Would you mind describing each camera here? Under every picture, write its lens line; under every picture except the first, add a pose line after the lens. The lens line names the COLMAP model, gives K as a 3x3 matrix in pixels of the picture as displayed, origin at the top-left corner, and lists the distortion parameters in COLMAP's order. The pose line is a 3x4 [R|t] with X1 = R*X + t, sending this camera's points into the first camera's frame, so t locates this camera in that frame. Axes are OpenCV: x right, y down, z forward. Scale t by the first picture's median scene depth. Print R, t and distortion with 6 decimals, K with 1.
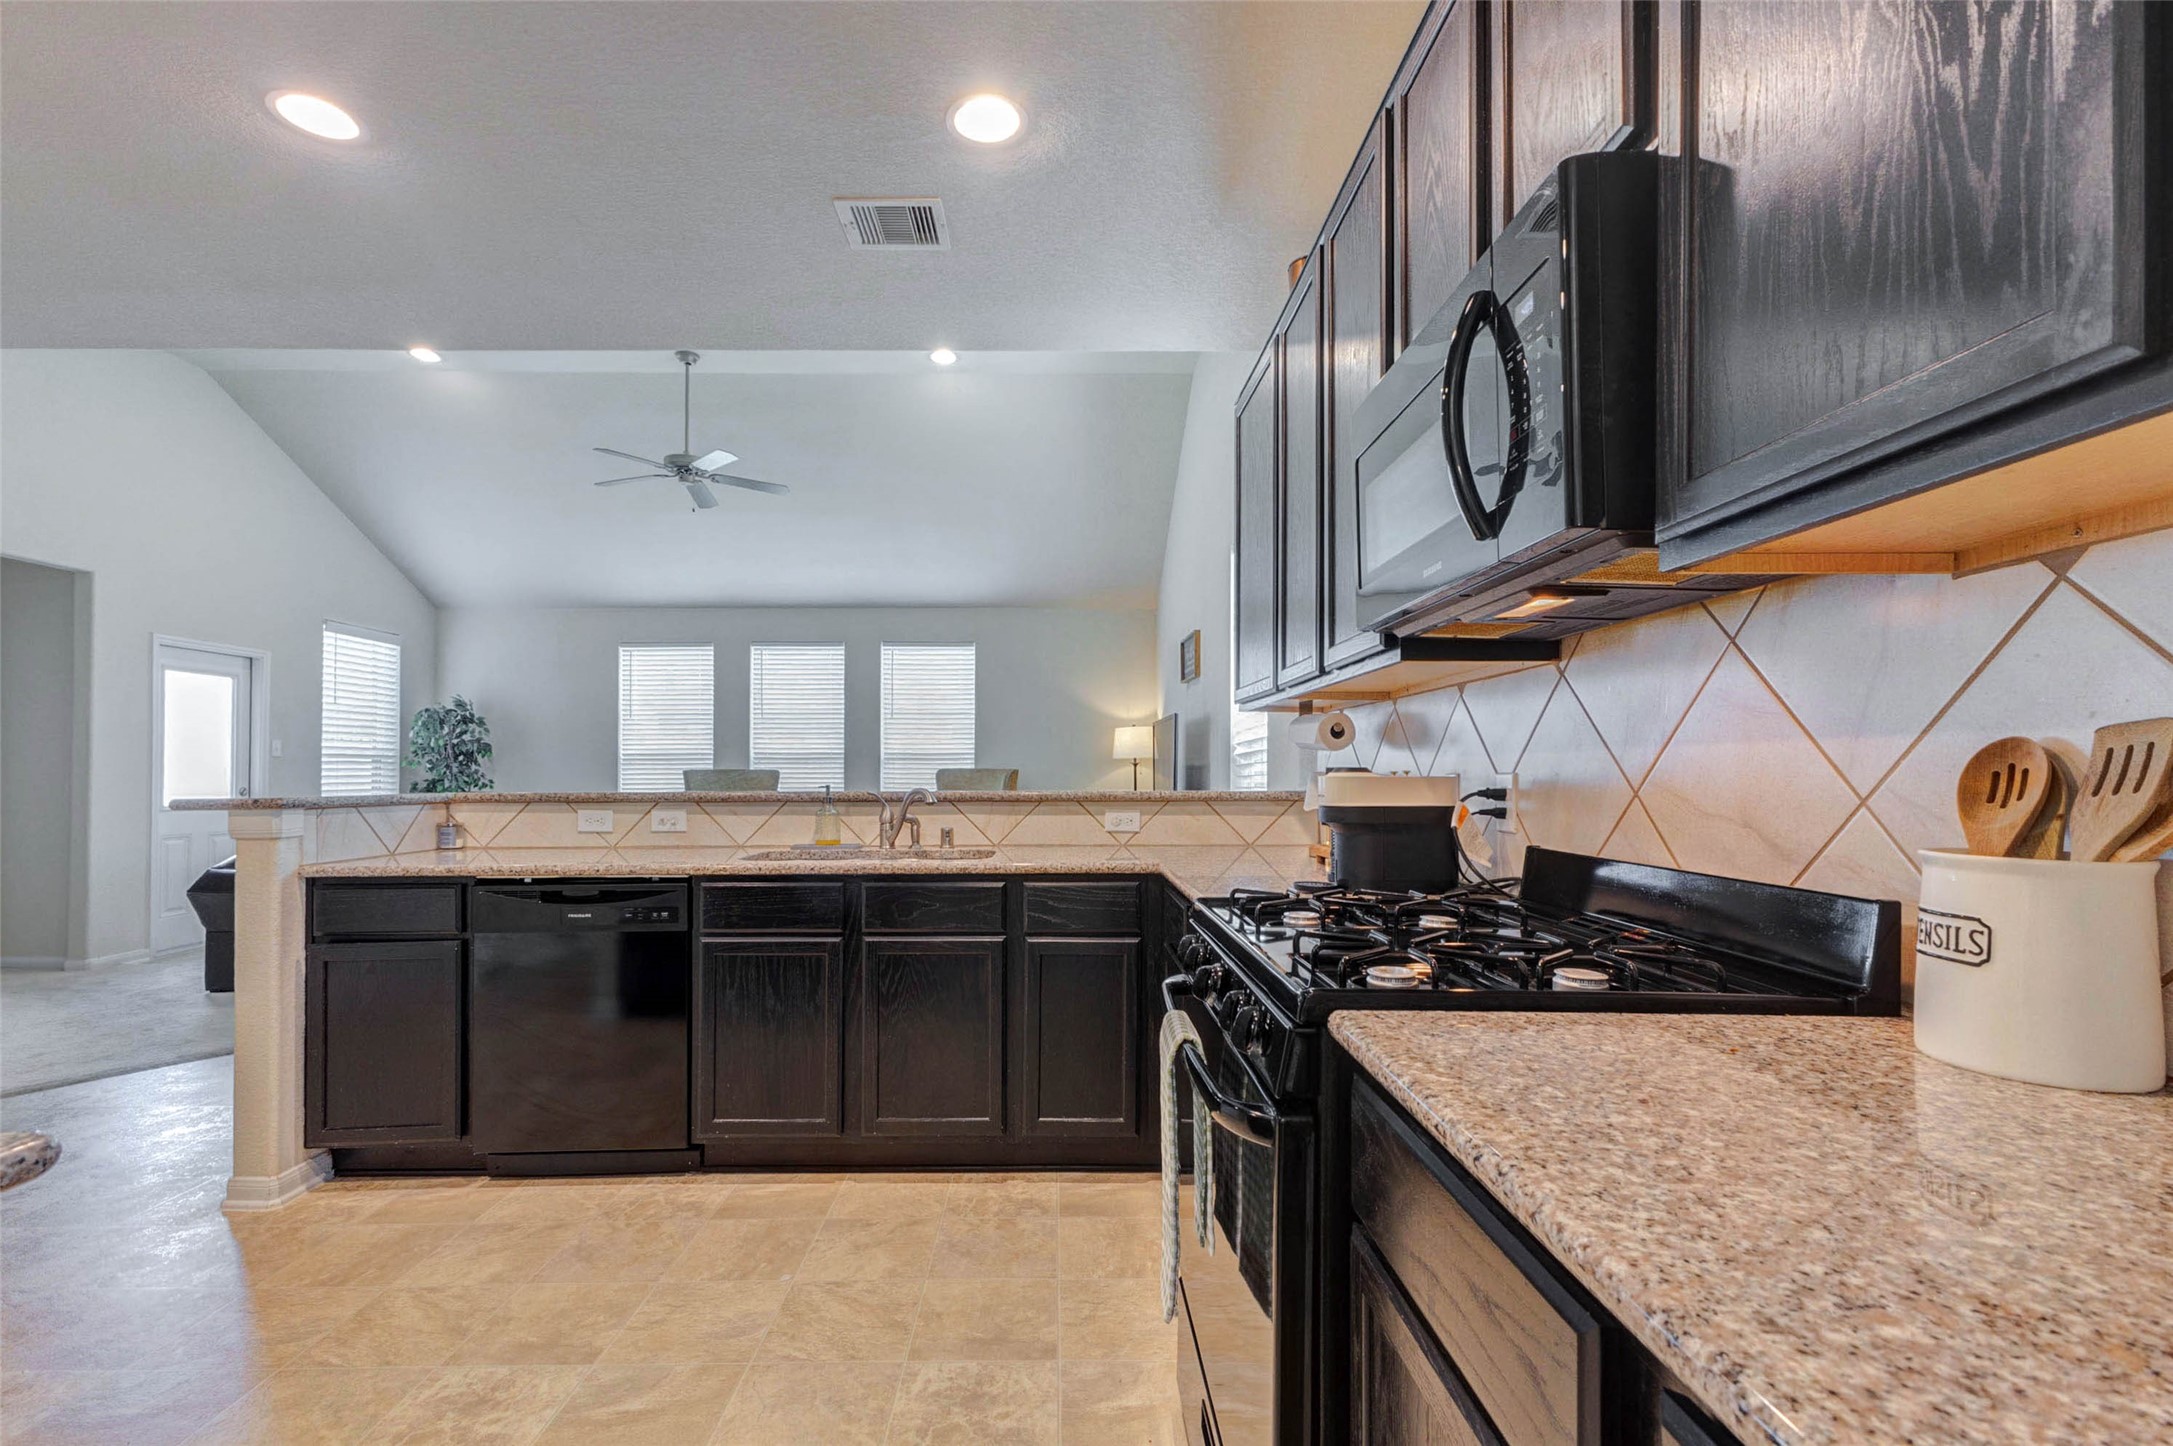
lens RADIAL K [[945.1, 0, 1055.4], [0, 945.1, 757.3], [0, 0, 1]] dist [-0.000307, -0.000083]
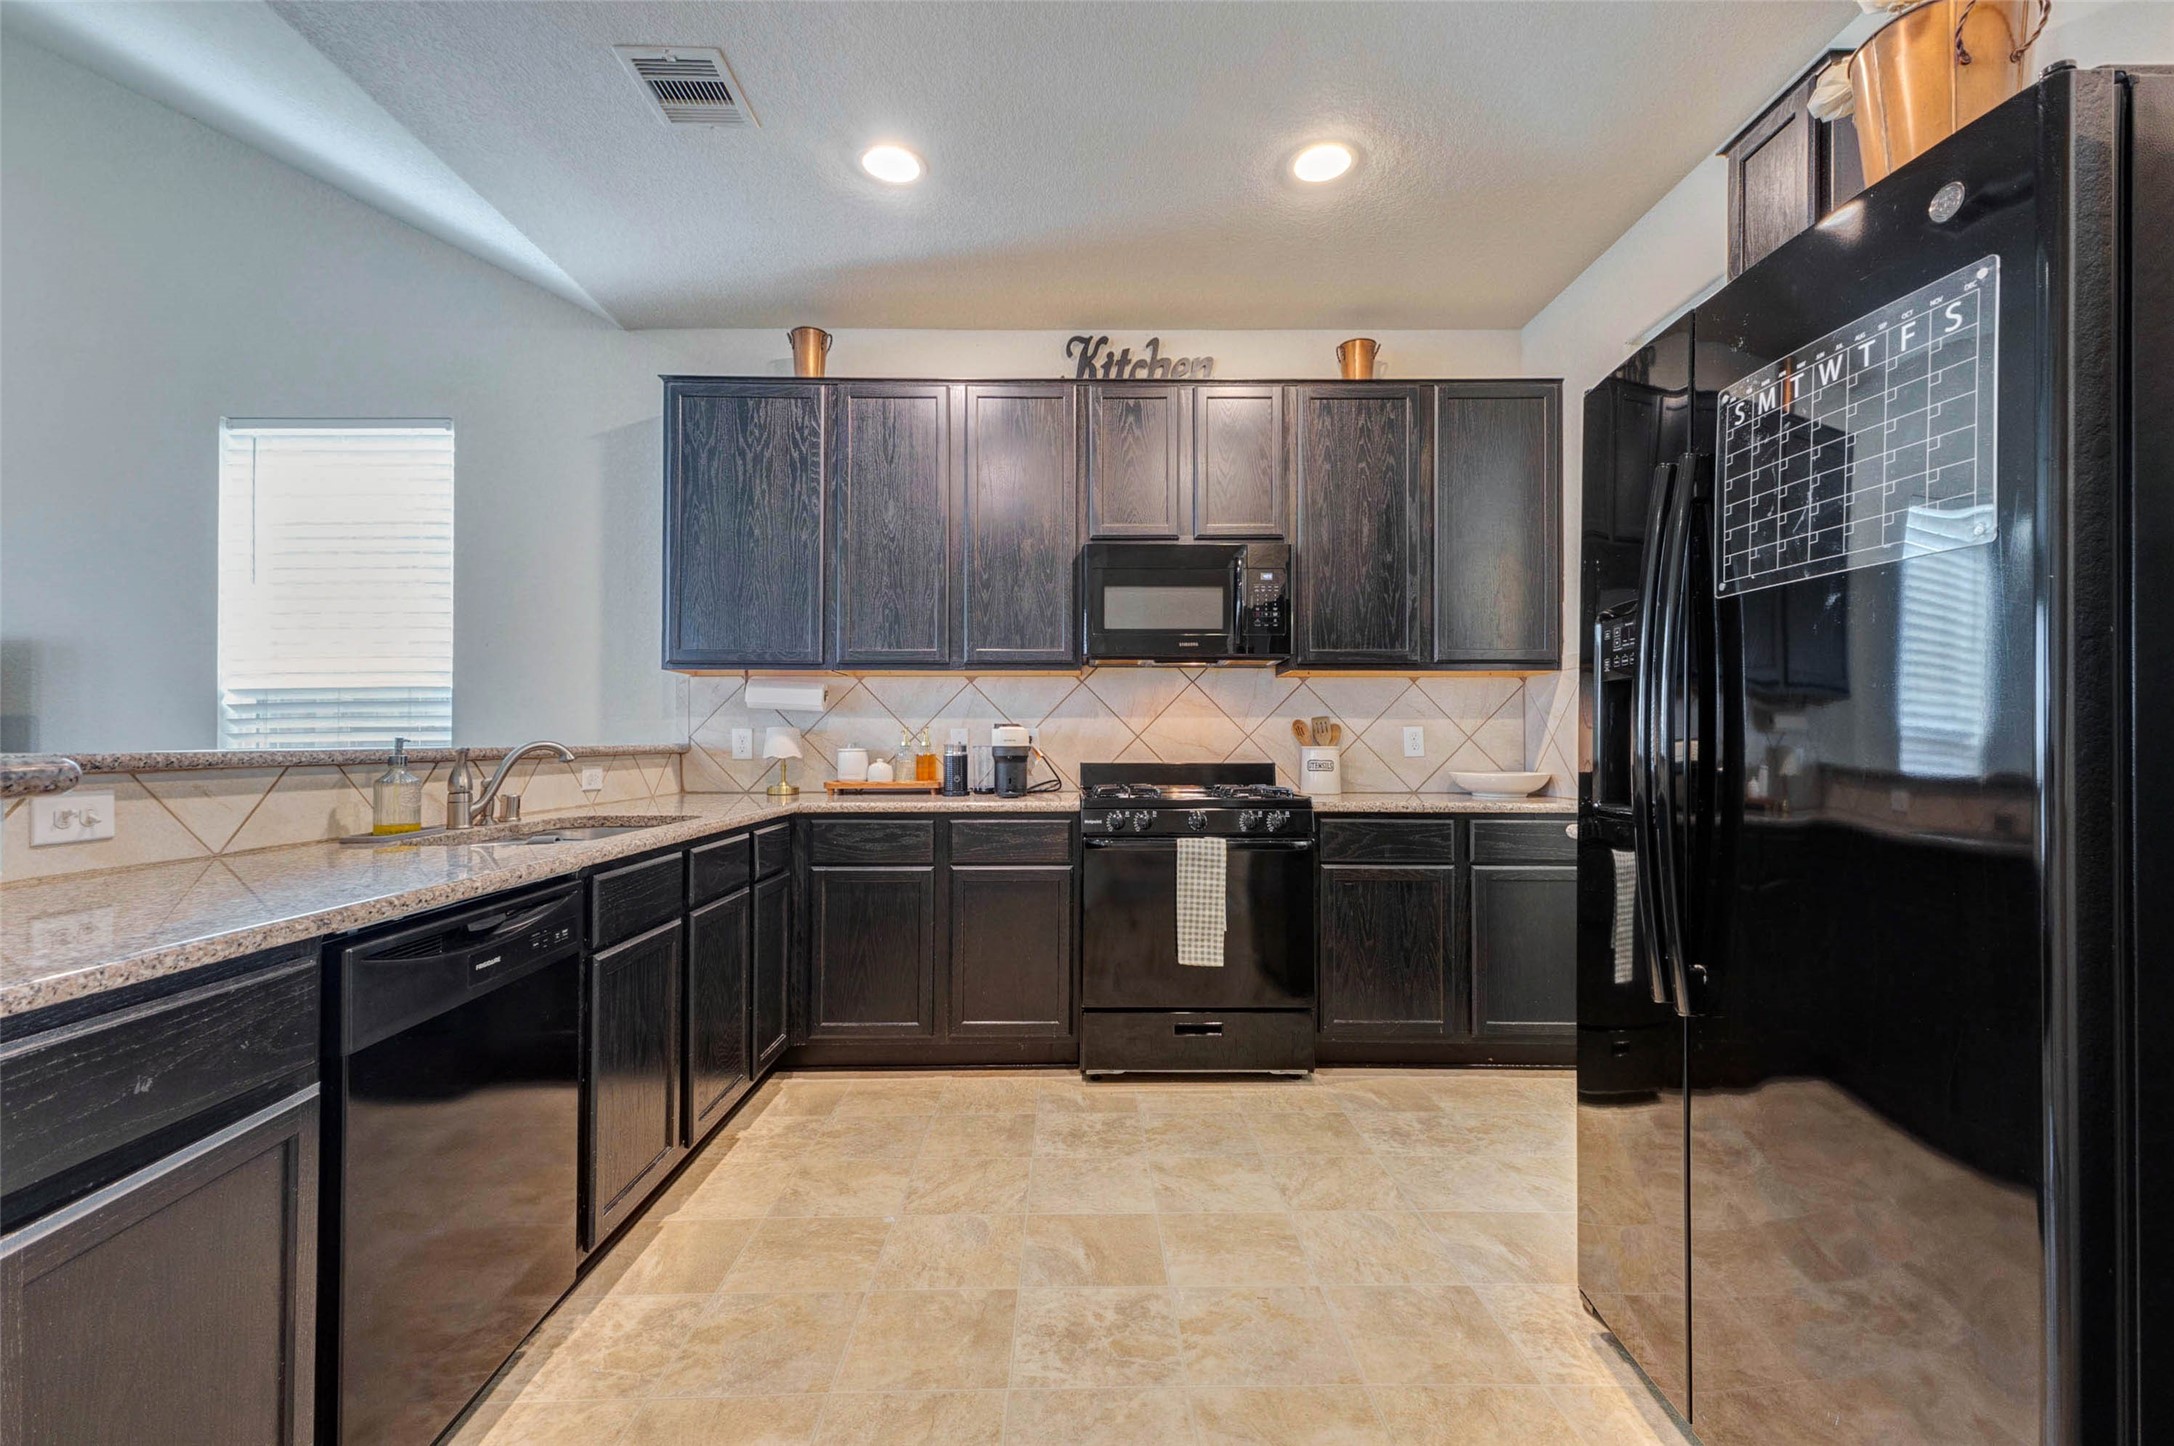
lens RADIAL K [[955.4, 0, 1089.8], [0, 955.4, 734.4], [0, 0, 1]] dist [0.003729, 0.000023]
pose [[0.002939, 0.007429, 0.999968, -0.517008], [-0.014069, 0.999874, -0.007387, 0.015029], [-0.999897, -0.014047, 0.003043, 0.311686]]
